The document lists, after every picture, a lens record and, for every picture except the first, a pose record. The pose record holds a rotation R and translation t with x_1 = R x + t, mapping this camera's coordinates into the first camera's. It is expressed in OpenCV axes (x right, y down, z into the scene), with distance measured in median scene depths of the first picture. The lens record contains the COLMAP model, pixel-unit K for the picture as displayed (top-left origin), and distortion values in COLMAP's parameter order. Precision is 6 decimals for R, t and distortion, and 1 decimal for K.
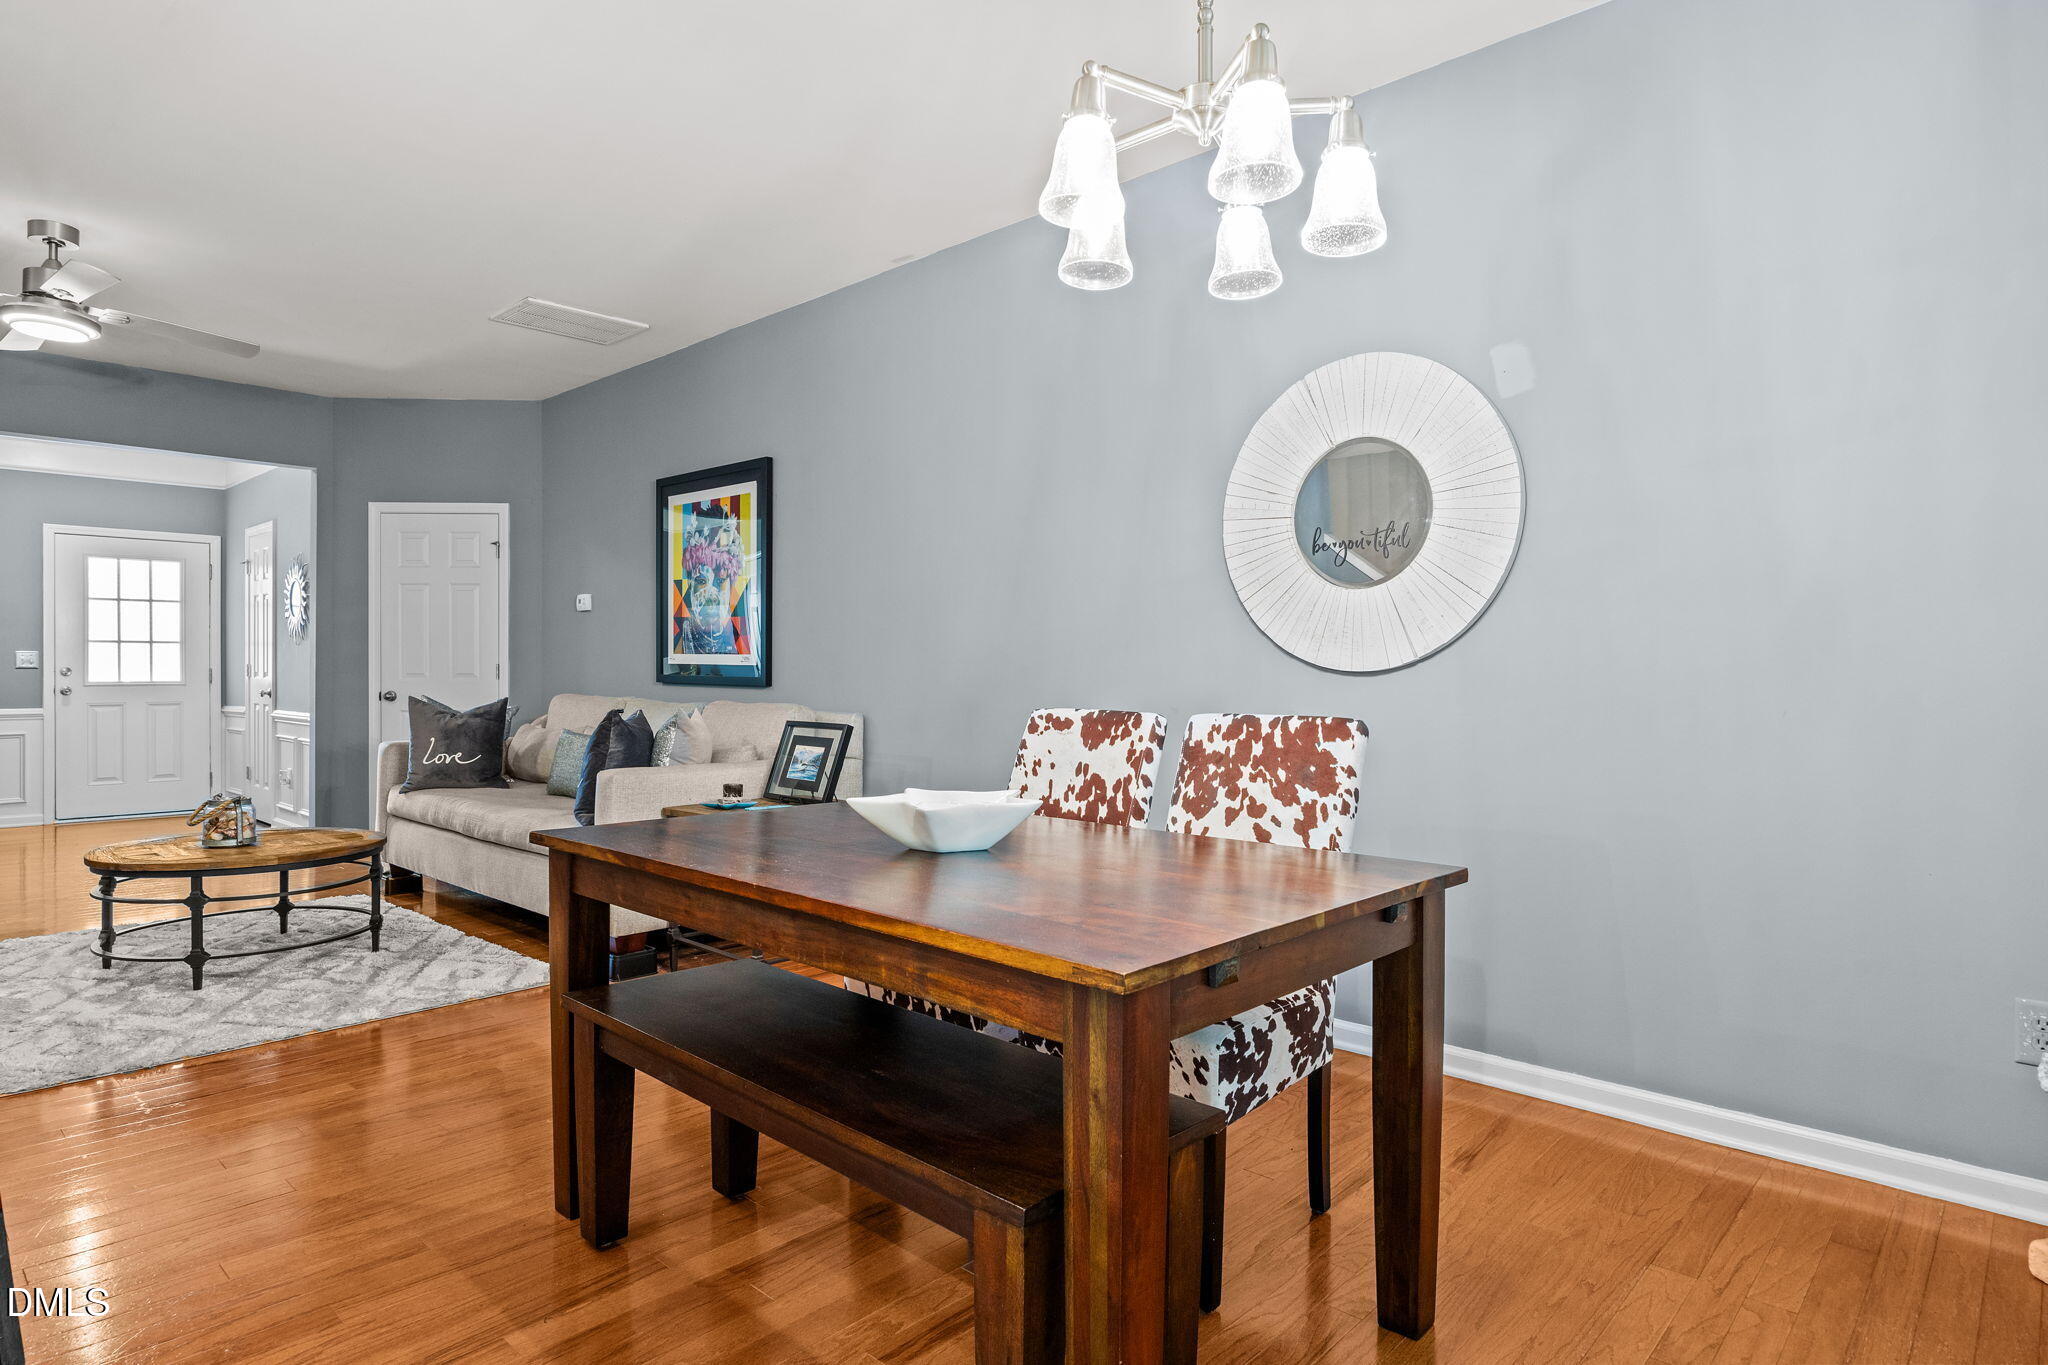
lens RADIAL K [[1125.8, 0, 1031.4], [0, 1125.8, 679.1], [0, 0, 1]] dist [-0.009692, 0.000838]
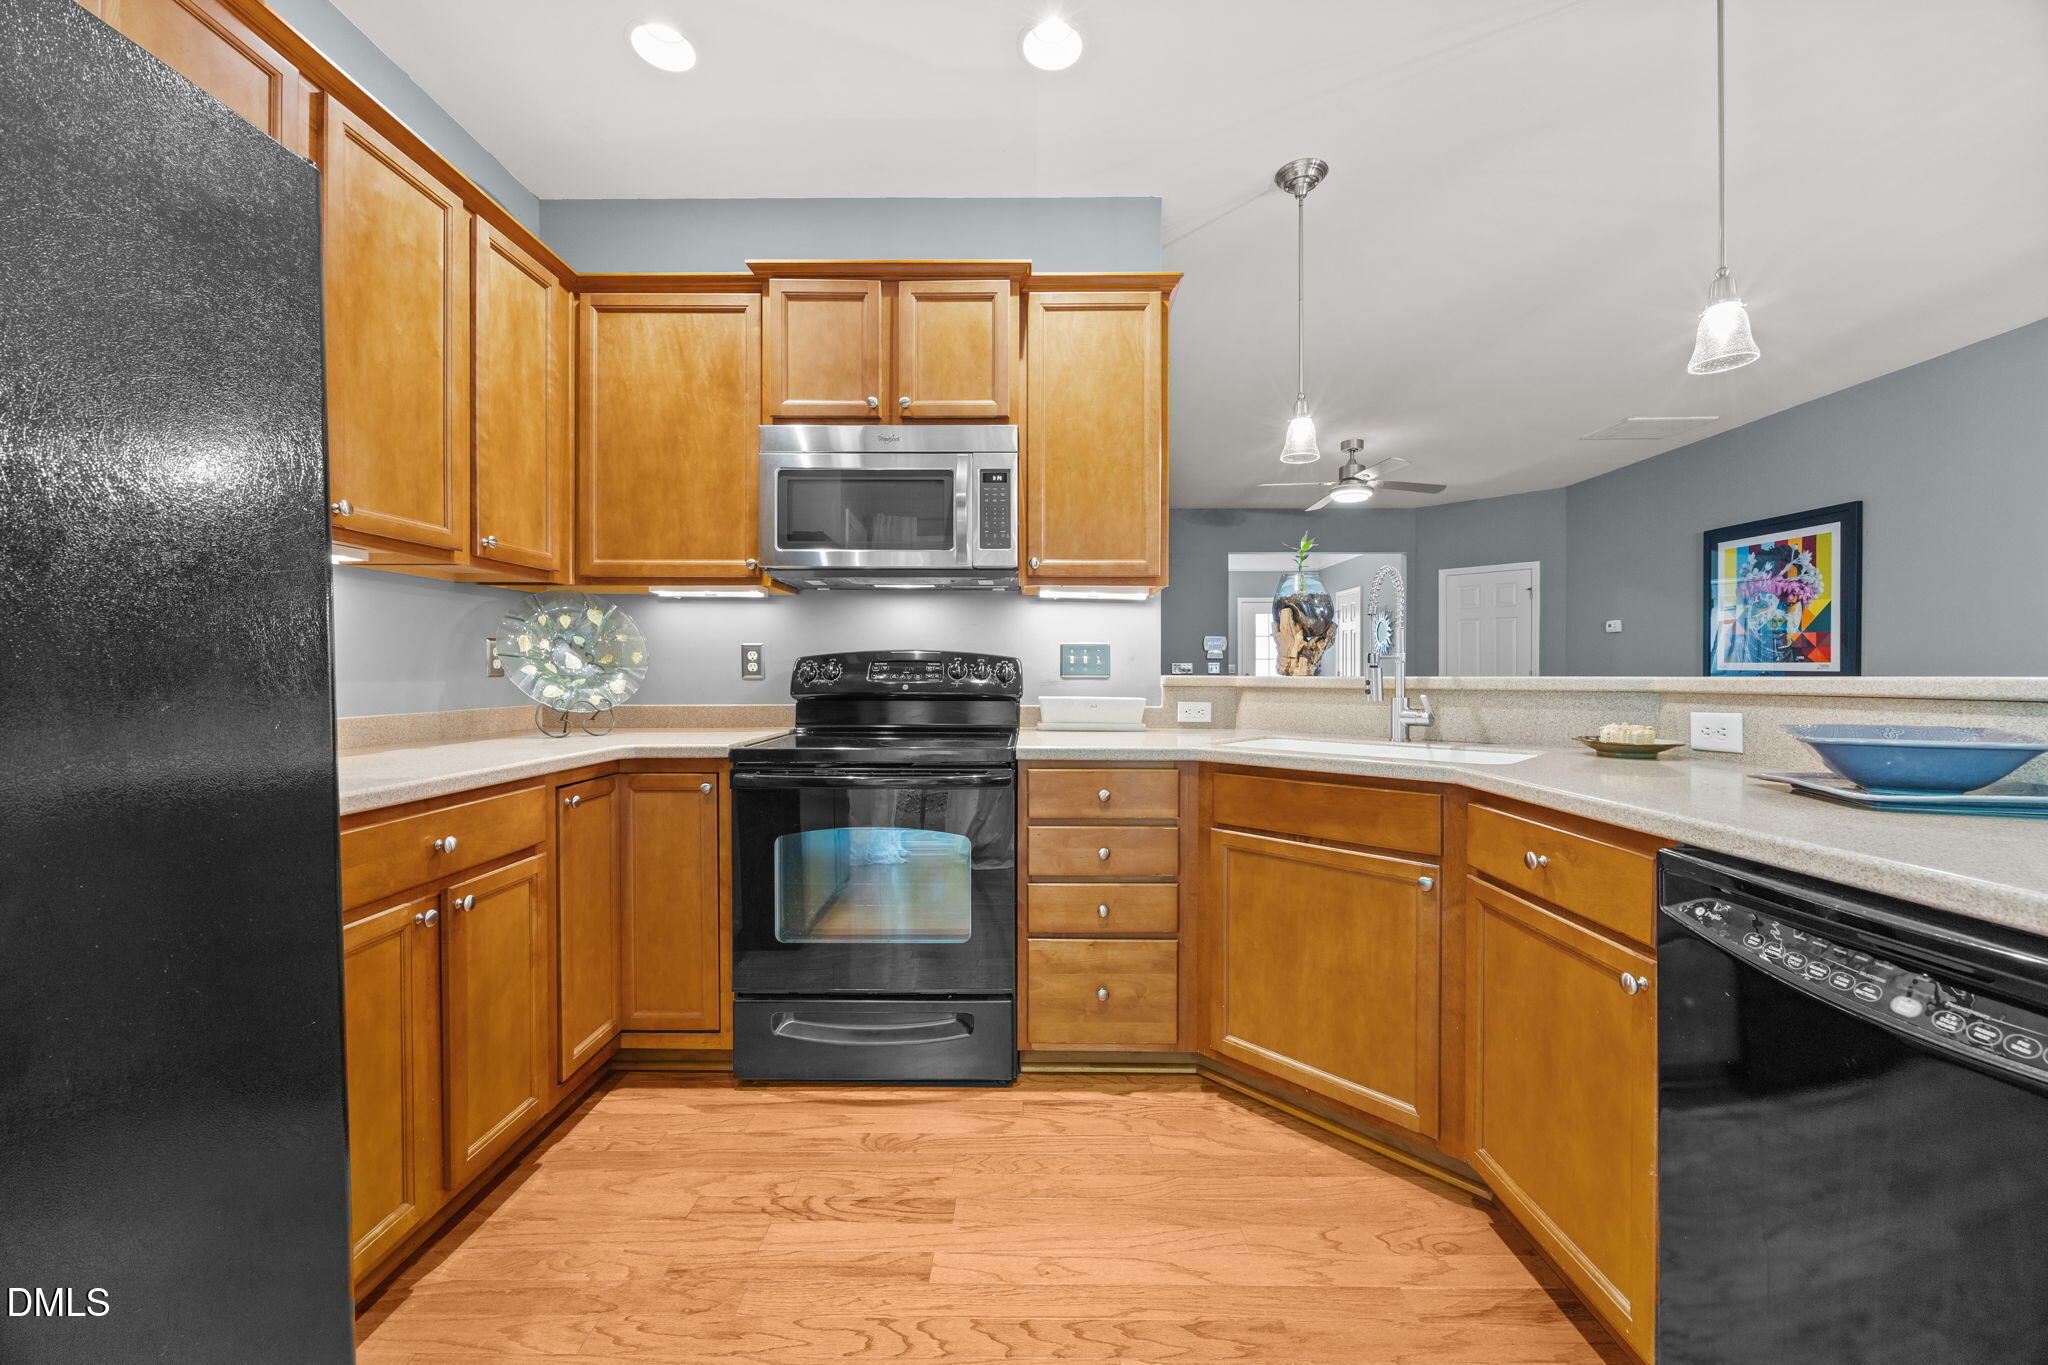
lens RADIAL K [[780.7, 0, 1027.4], [0, 780.7, 676.3], [0, 0, 1]] dist [0.000650, 0.000065]
pose [[0.670621, 0.000312, -0.741800, -0.199727], [-0.002022, 0.999997, -0.001407, -0.003971], [0.741798, 0.002443, 0.670619, -0.225714]]
